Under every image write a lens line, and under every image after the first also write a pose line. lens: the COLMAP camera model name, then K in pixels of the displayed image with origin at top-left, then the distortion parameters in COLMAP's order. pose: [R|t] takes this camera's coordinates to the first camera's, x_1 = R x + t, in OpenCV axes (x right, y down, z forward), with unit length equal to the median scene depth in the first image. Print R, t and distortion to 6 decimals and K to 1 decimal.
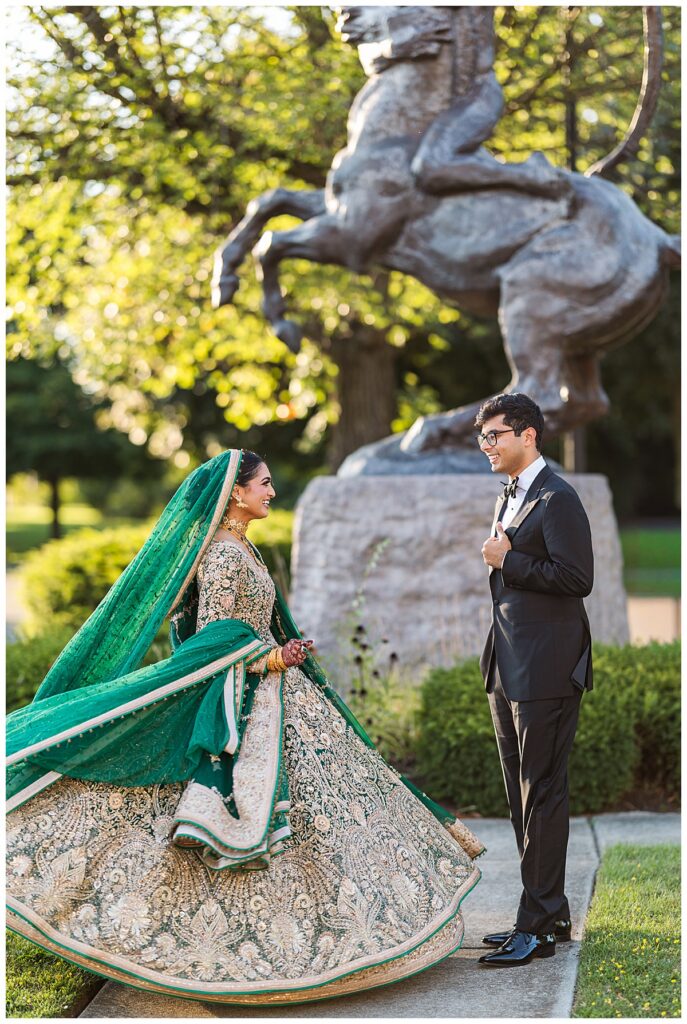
lens RADIAL K [[2494.9, 0, 343.5], [0, 2494.9, 512.0], [0, 0, 1]] dist [-0.010527, -0.097864]
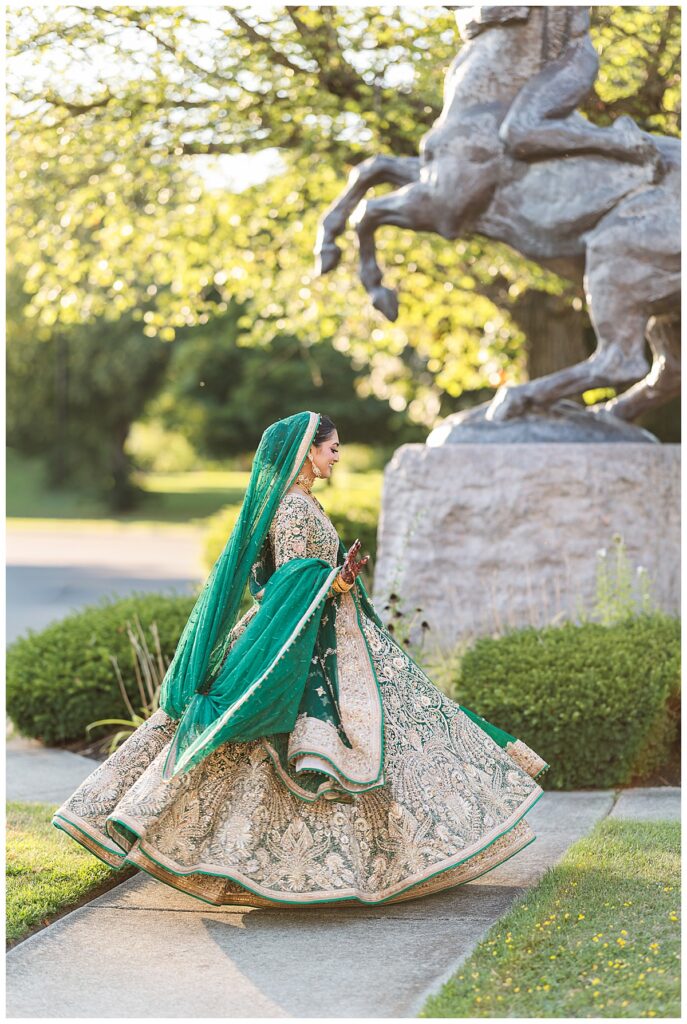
lens RADIAL K [[2494.9, 0, 343.5], [0, 2494.9, 512.0], [0, 0, 1]] dist [-0.010527, -0.097864]
pose [[0.989404, 0.010015, -0.144840, 0.111624], [-0.008128, 0.999874, 0.013616, -0.000512], [0.144958, -0.012295, 0.989361, 0.007612]]
